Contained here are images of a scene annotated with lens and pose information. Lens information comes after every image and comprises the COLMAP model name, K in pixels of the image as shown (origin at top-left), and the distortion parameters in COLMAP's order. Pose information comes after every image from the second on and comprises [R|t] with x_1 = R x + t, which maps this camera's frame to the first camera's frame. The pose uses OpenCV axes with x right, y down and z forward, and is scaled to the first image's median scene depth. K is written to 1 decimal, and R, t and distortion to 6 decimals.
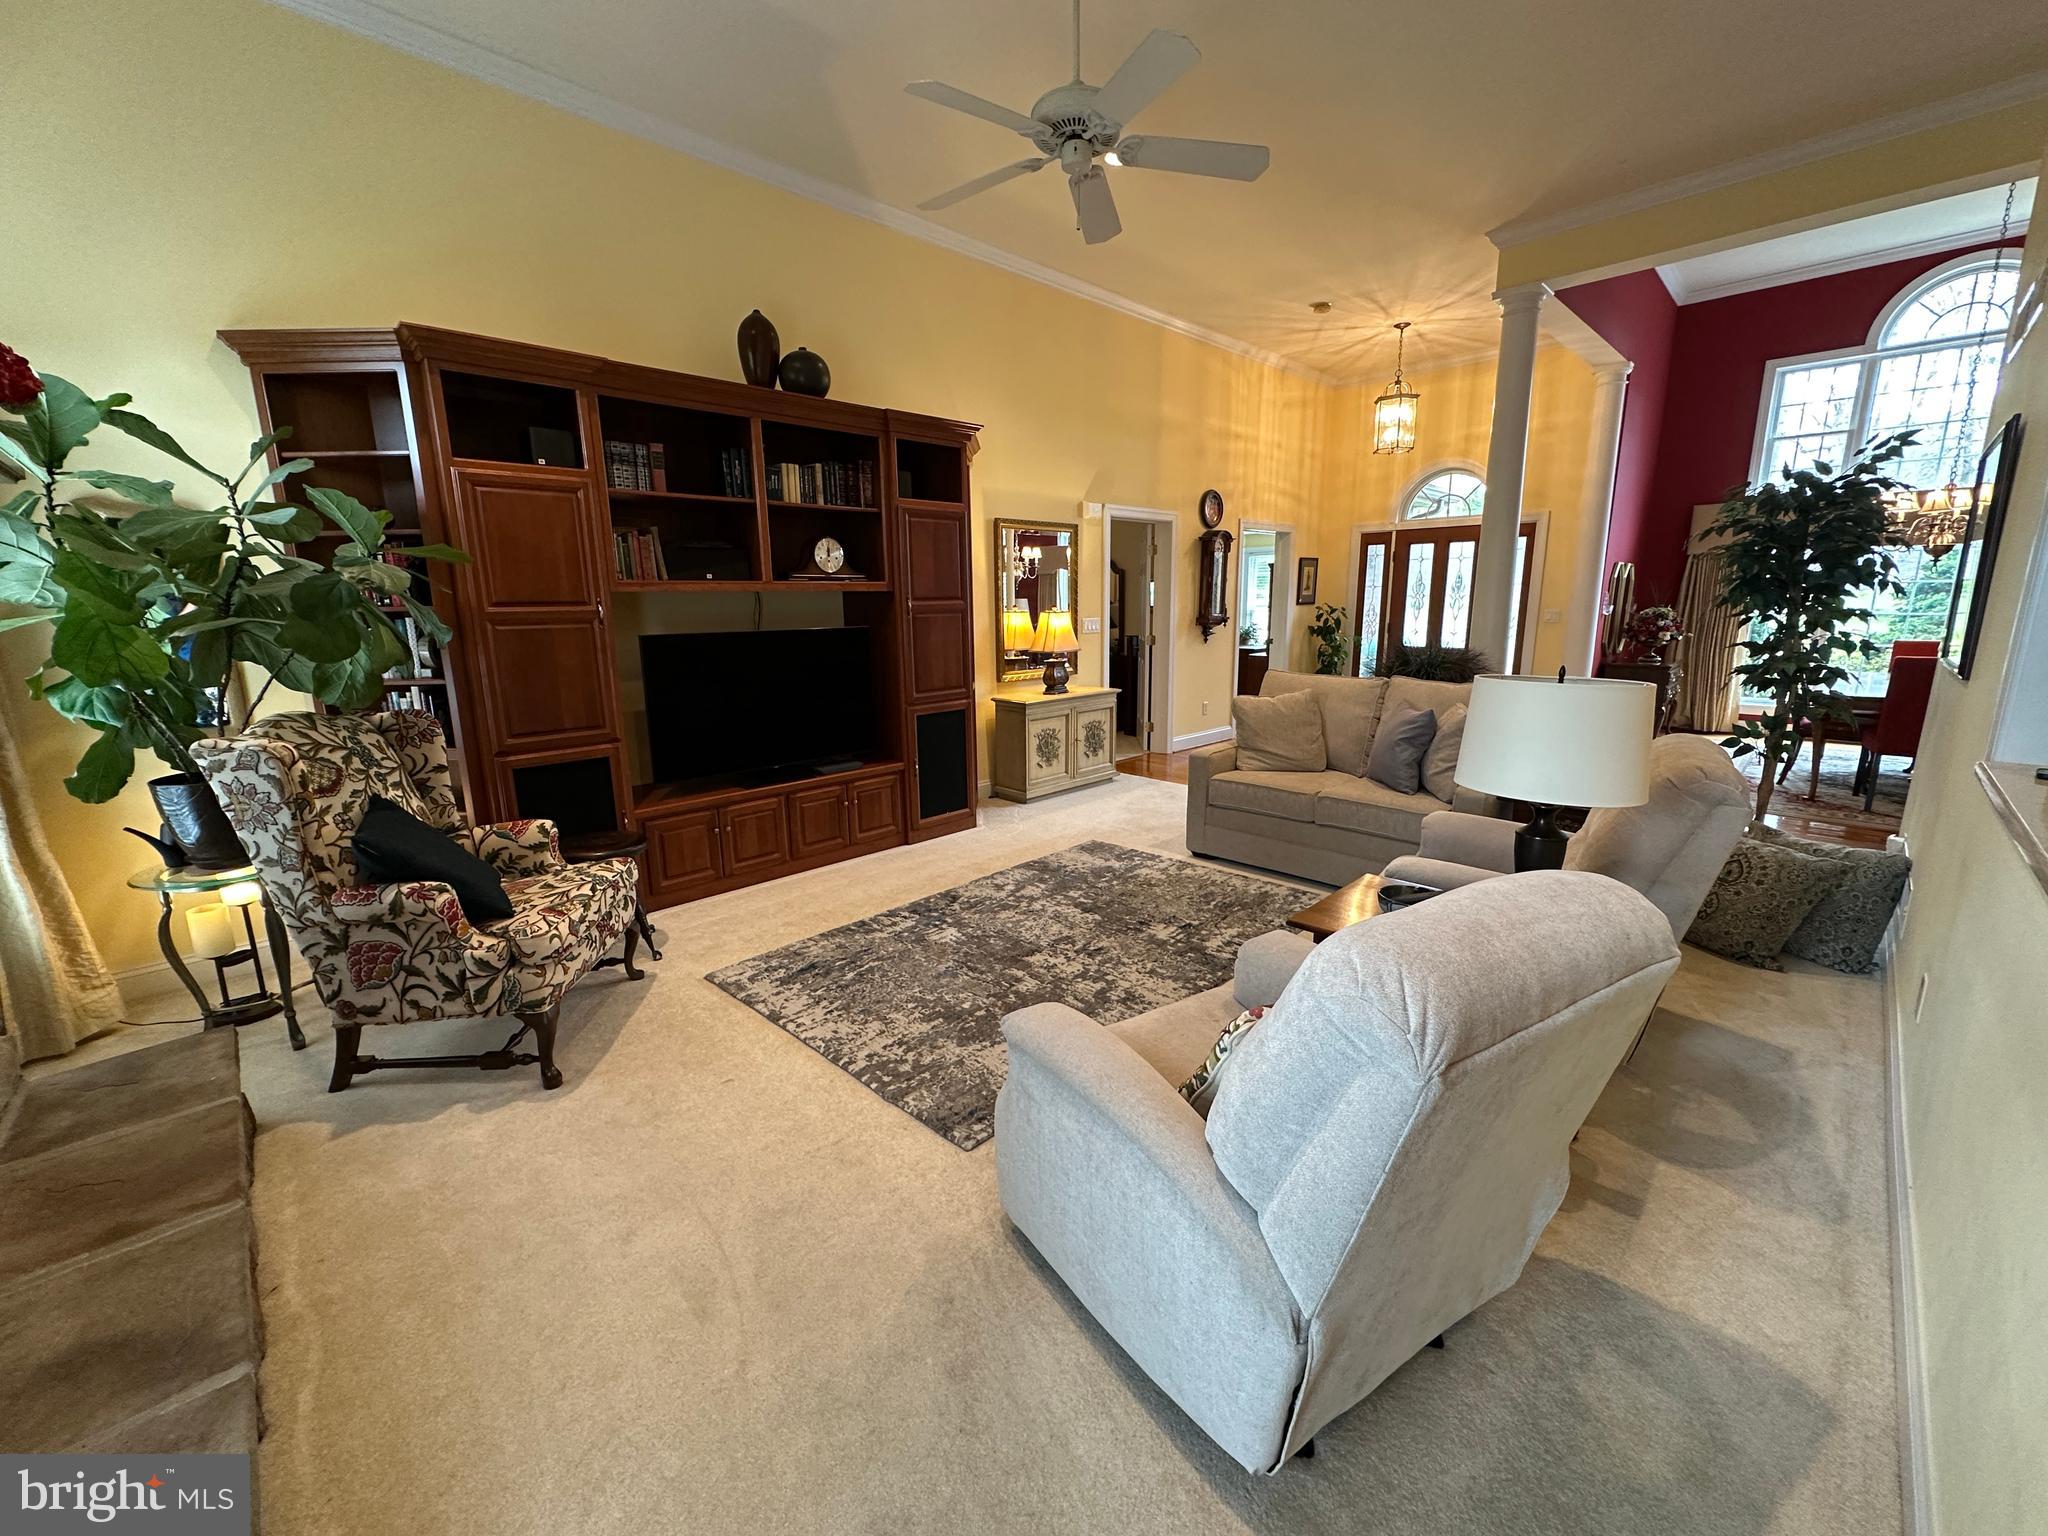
lens RADIAL K [[813.6, 0, 1023.4], [0, 813.6, 765.1], [0, 0, 1]] dist [-0.002956, 0.000627]
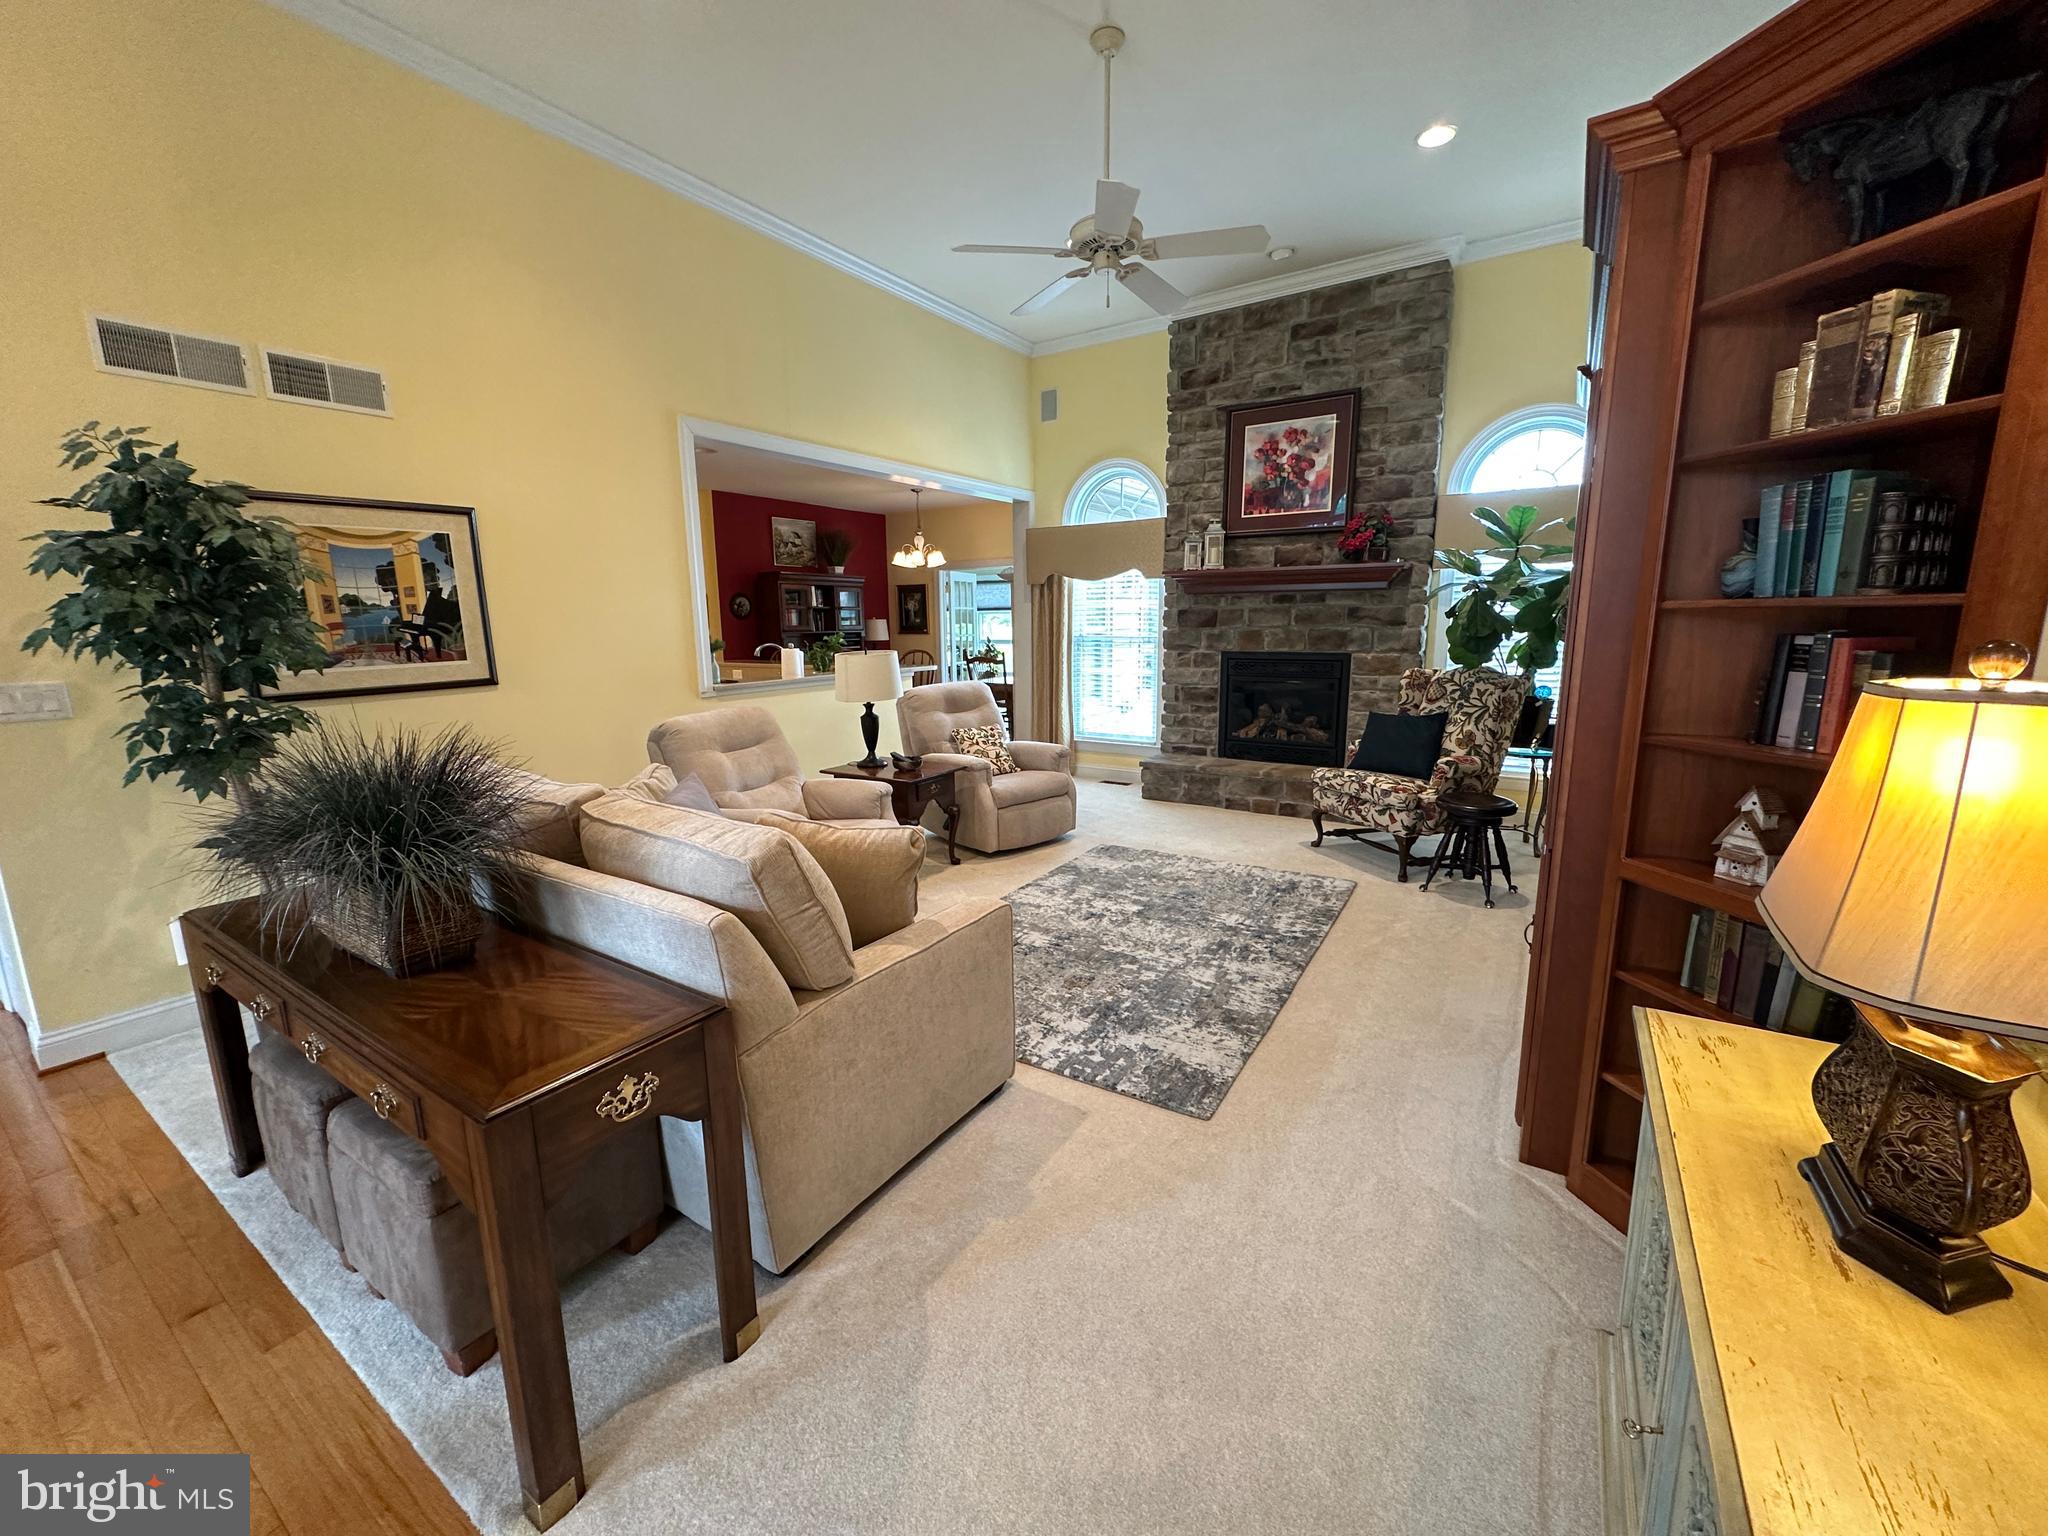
lens RADIAL K [[813.6, 0, 1023.4], [0, 813.6, 765.1], [0, 0, 1]] dist [-0.002956, 0.000627]
pose [[-0.977102, 0.064303, -0.202820, 0.179079], [-0.015427, 0.929317, 0.368960, -0.178521], [0.212209, 0.363640, -0.907046, 0.869312]]
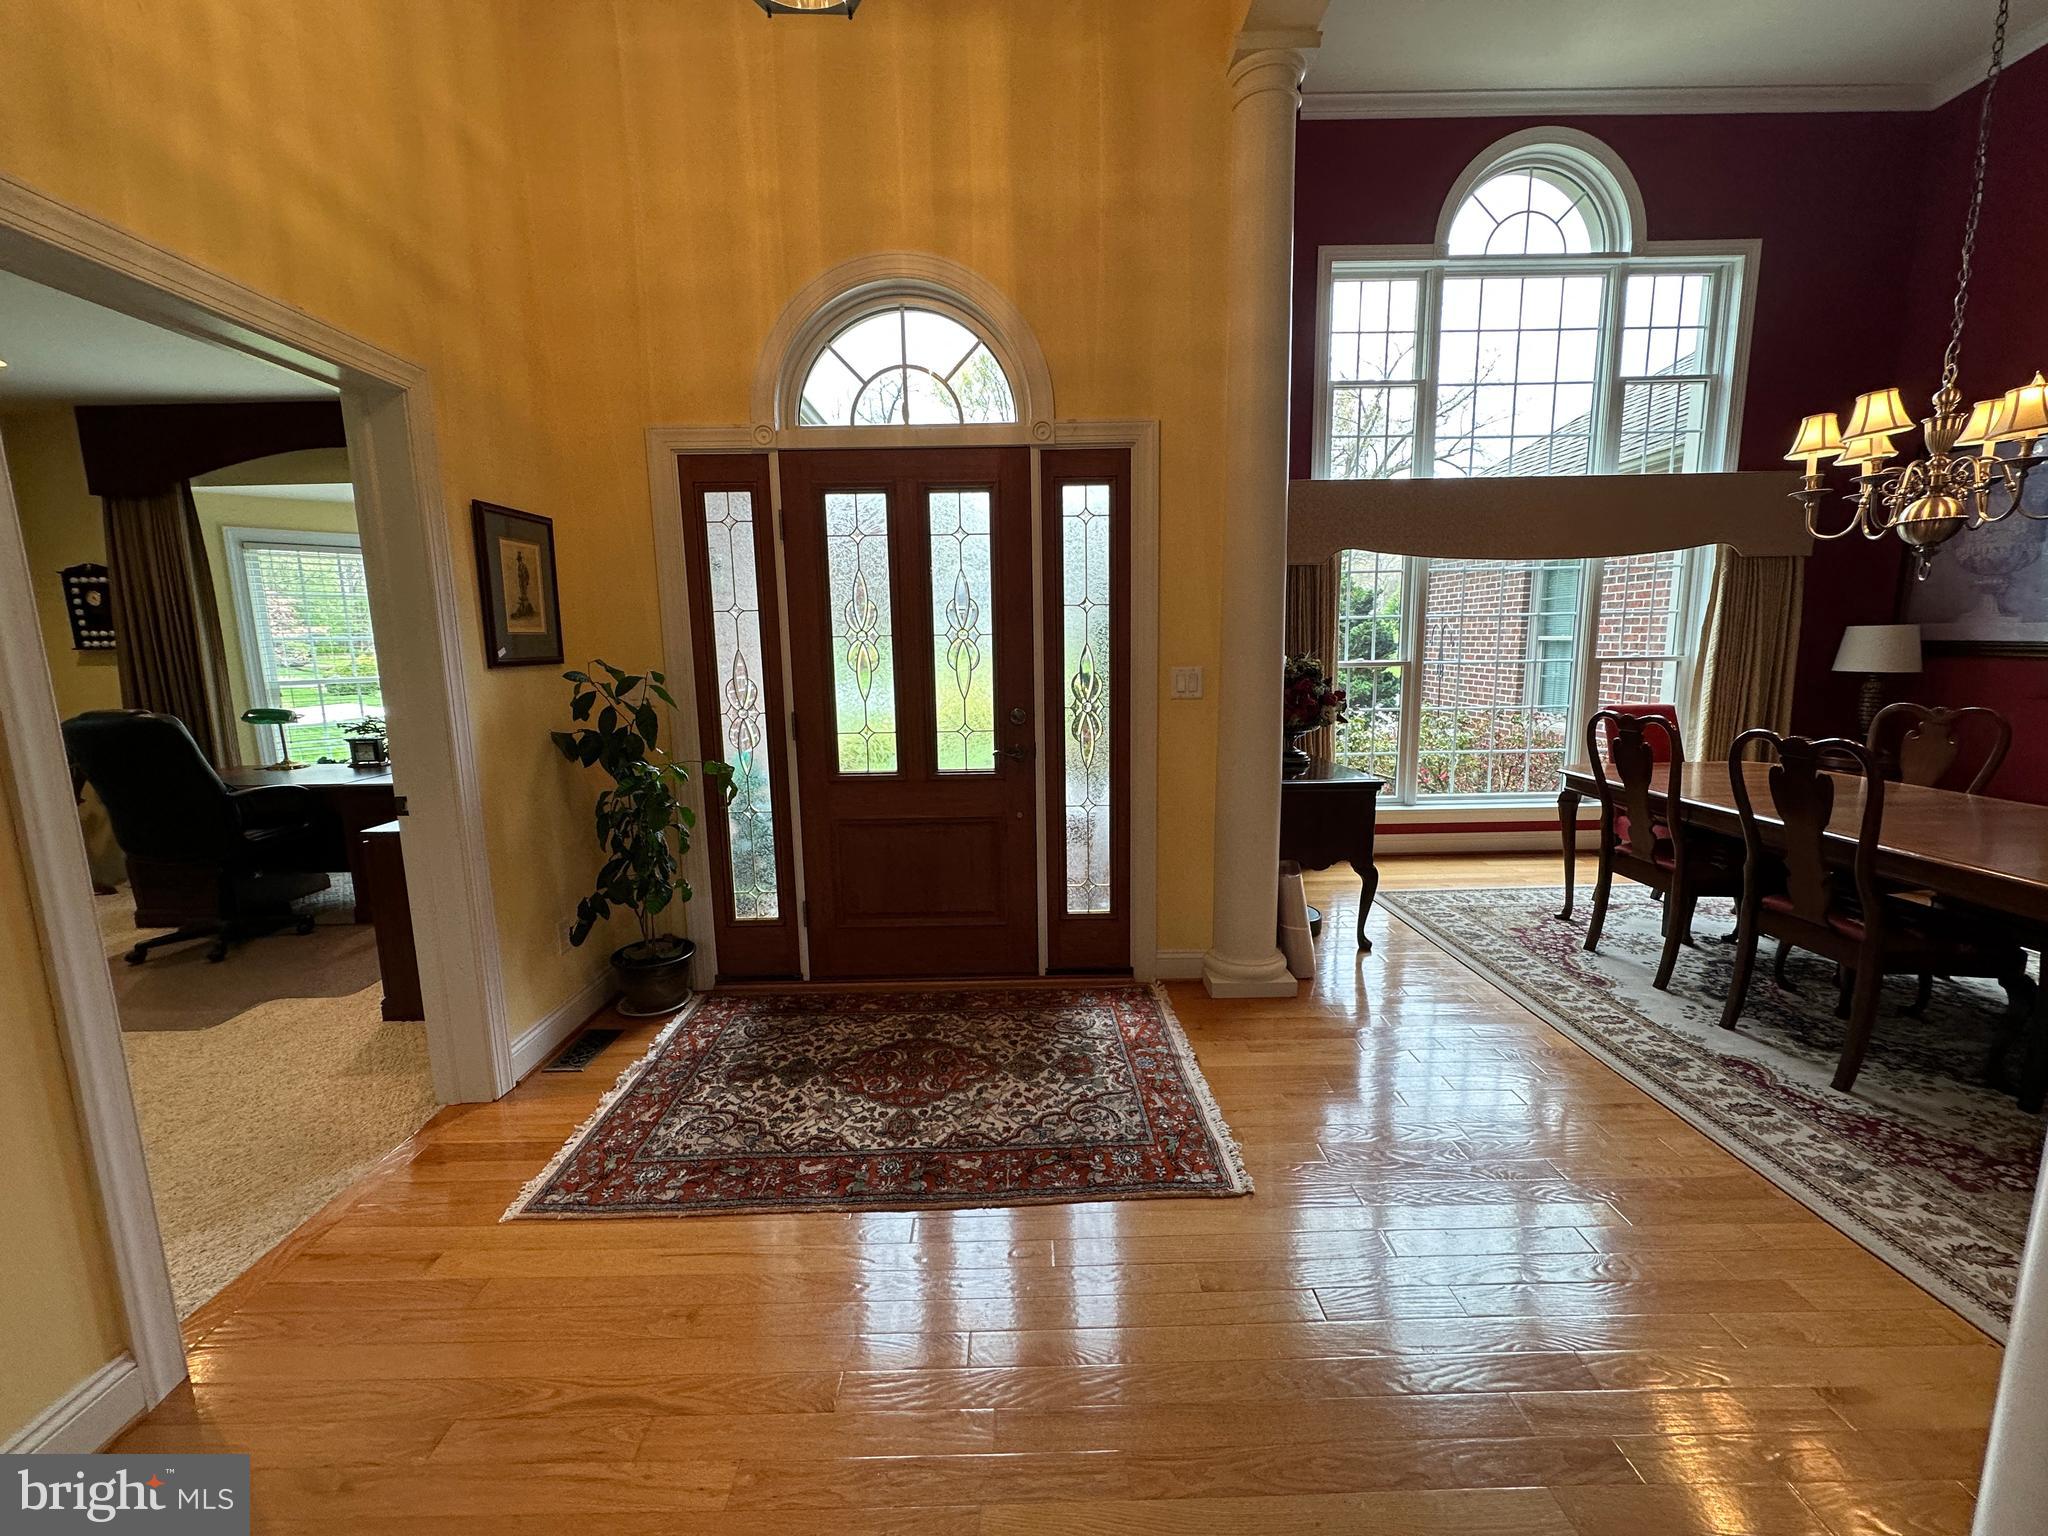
lens RADIAL K [[813.6, 0, 1023.4], [0, 813.6, 765.1], [0, 0, 1]] dist [-0.002956, 0.000627]
pose [[0.692812, -0.110277, 0.712636, 0.308715], [0.152691, 0.988264, 0.004486, -0.162620], [-0.704768, 0.105705, 0.701519, 0.801293]]
